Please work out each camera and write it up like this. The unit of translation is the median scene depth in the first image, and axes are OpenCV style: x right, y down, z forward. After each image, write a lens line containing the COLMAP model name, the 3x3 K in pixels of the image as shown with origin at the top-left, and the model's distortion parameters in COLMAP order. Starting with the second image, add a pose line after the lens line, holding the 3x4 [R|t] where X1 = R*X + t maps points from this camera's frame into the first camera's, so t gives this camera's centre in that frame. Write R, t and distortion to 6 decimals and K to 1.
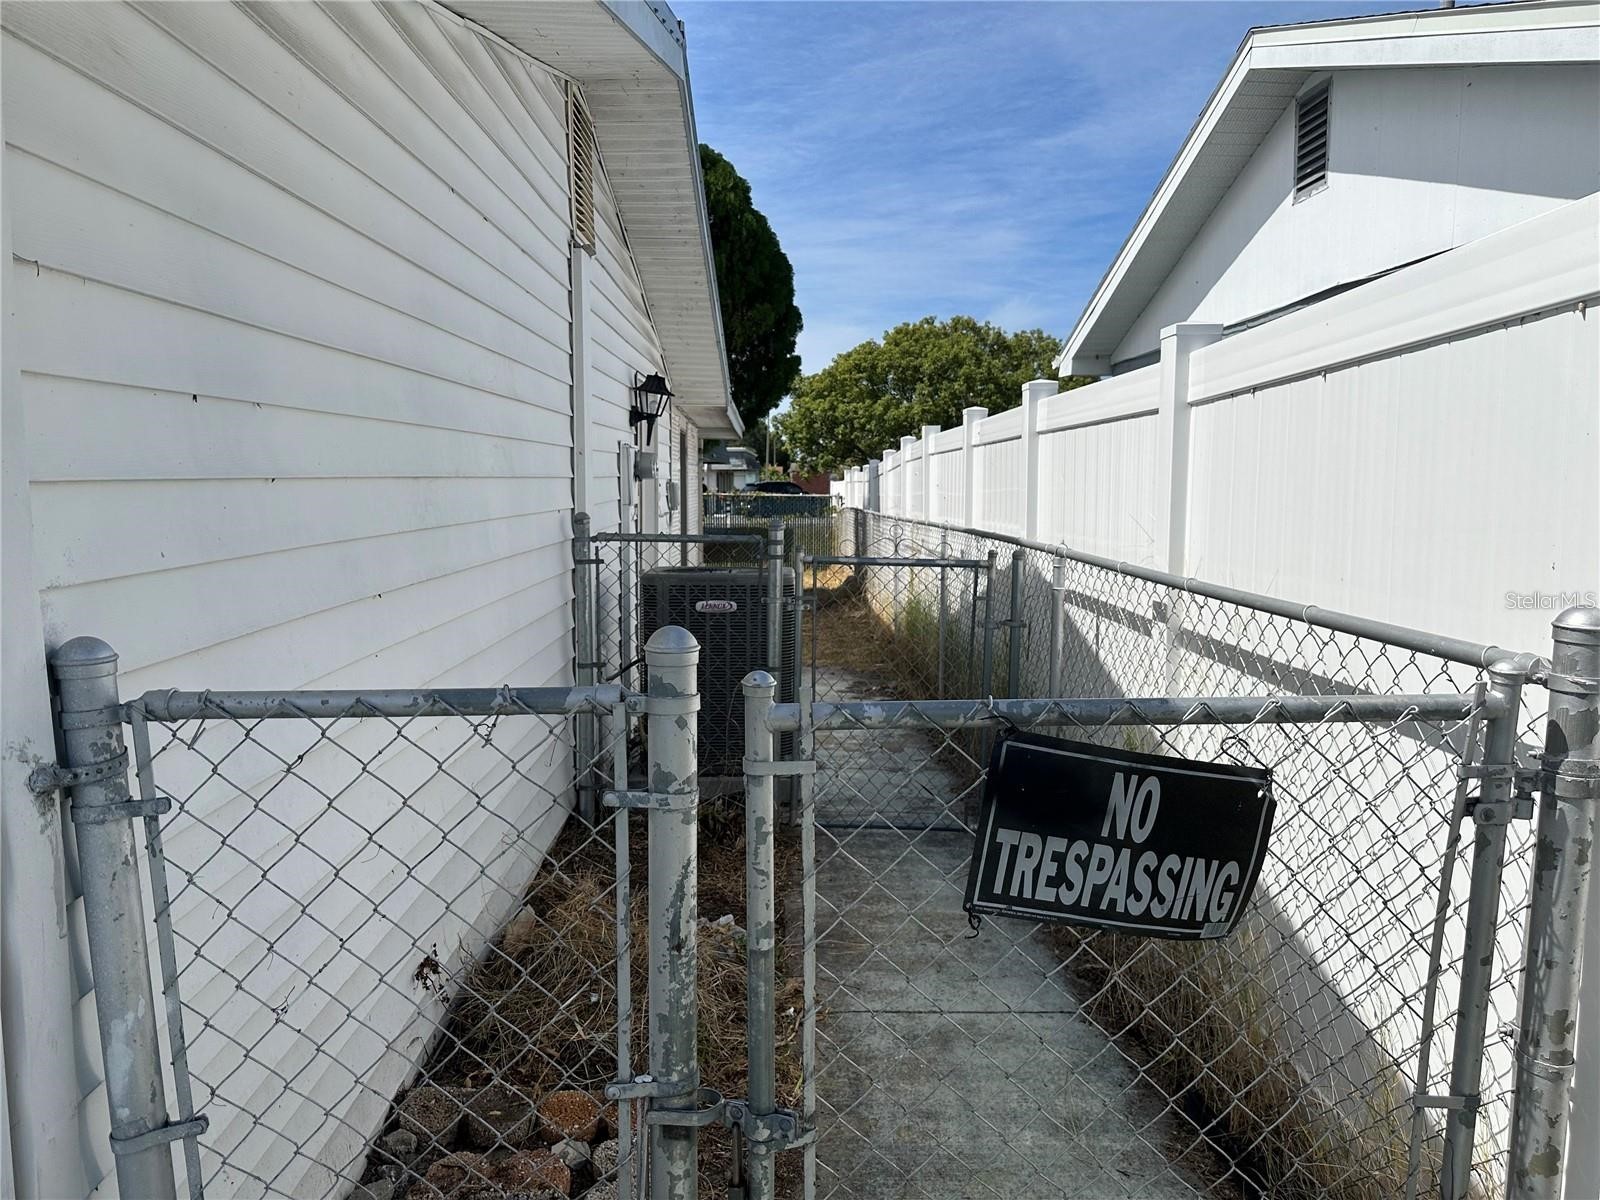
lens RADIAL K [[1132.7, 0, 800.1], [0, 1132.7, 604.8], [0, 0, 1]] dist [0.040577, -0.070066]
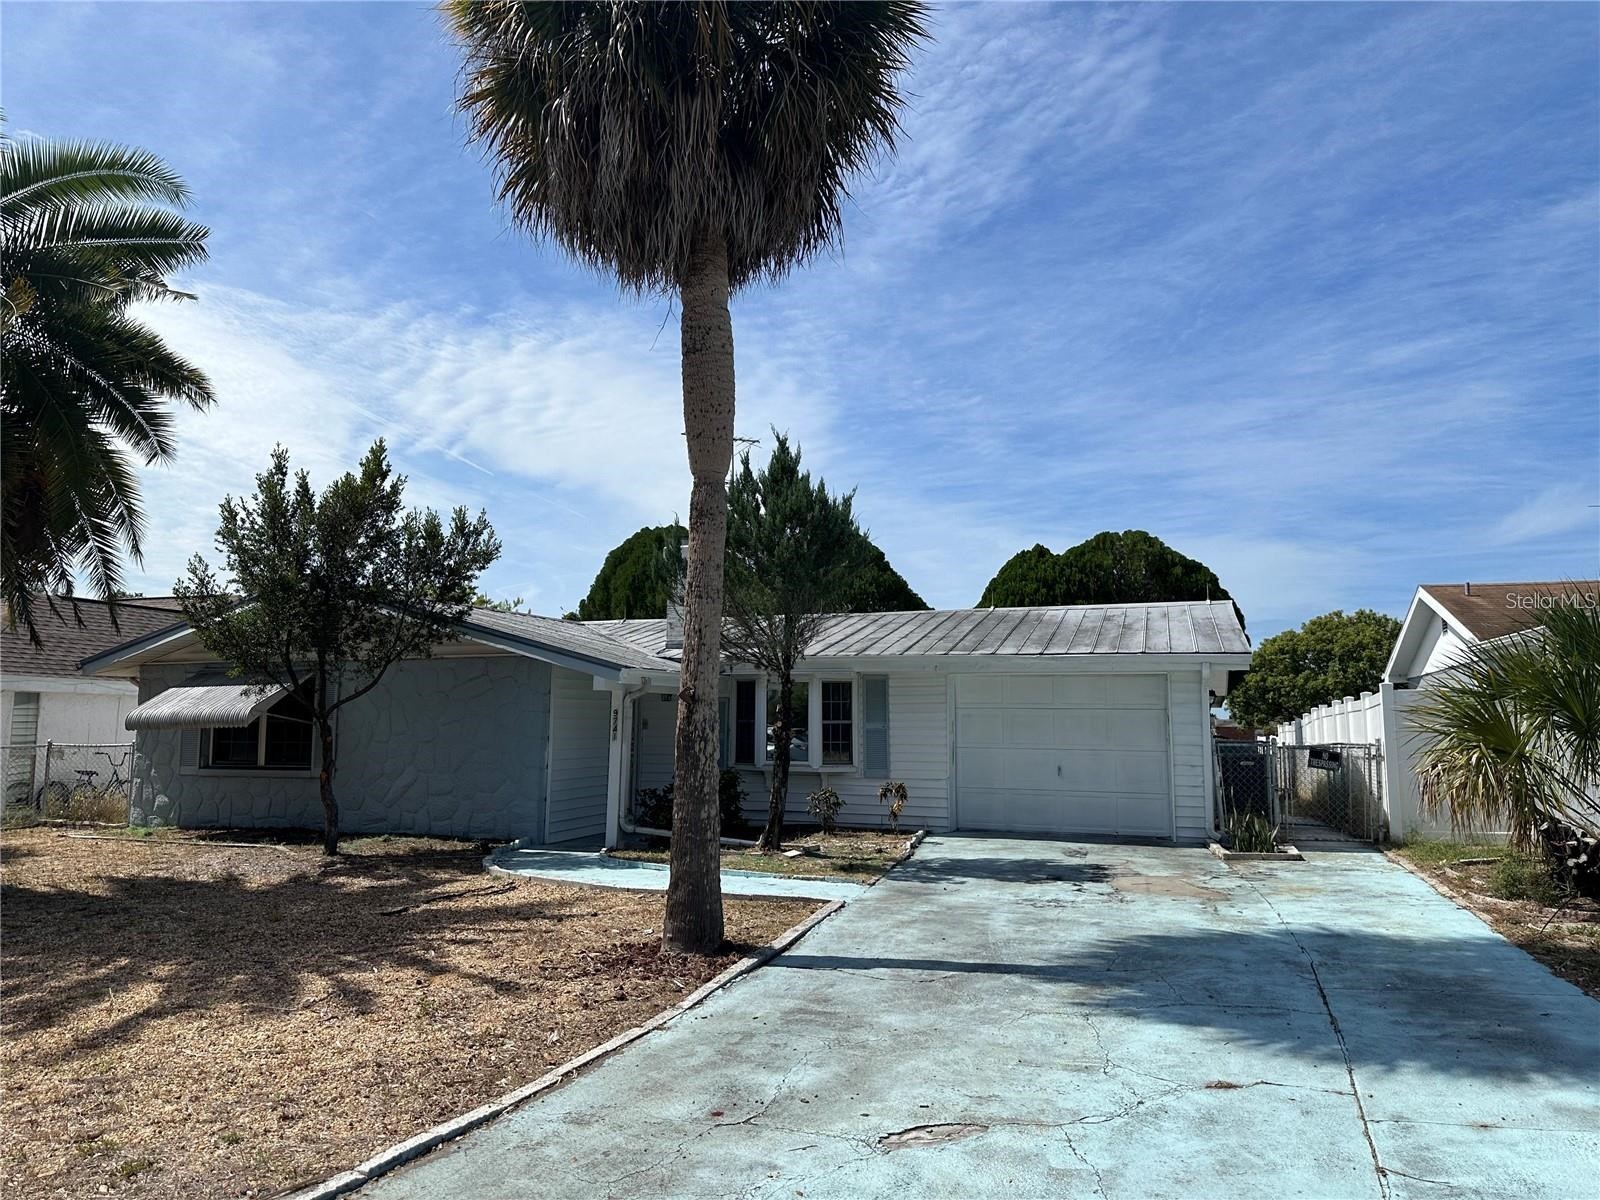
lens RADIAL K [[1132.7, 0, 800.9], [0, 1132.7, 597.6], [0, 0, 1]] dist [0.040577, -0.070066]
pose [[0.940369, -0.036645, -0.338177, -0.028174], [-0.041994, 0.974068, -0.222322, 0.058363], [0.337554, 0.223266, 0.914445, -0.467429]]
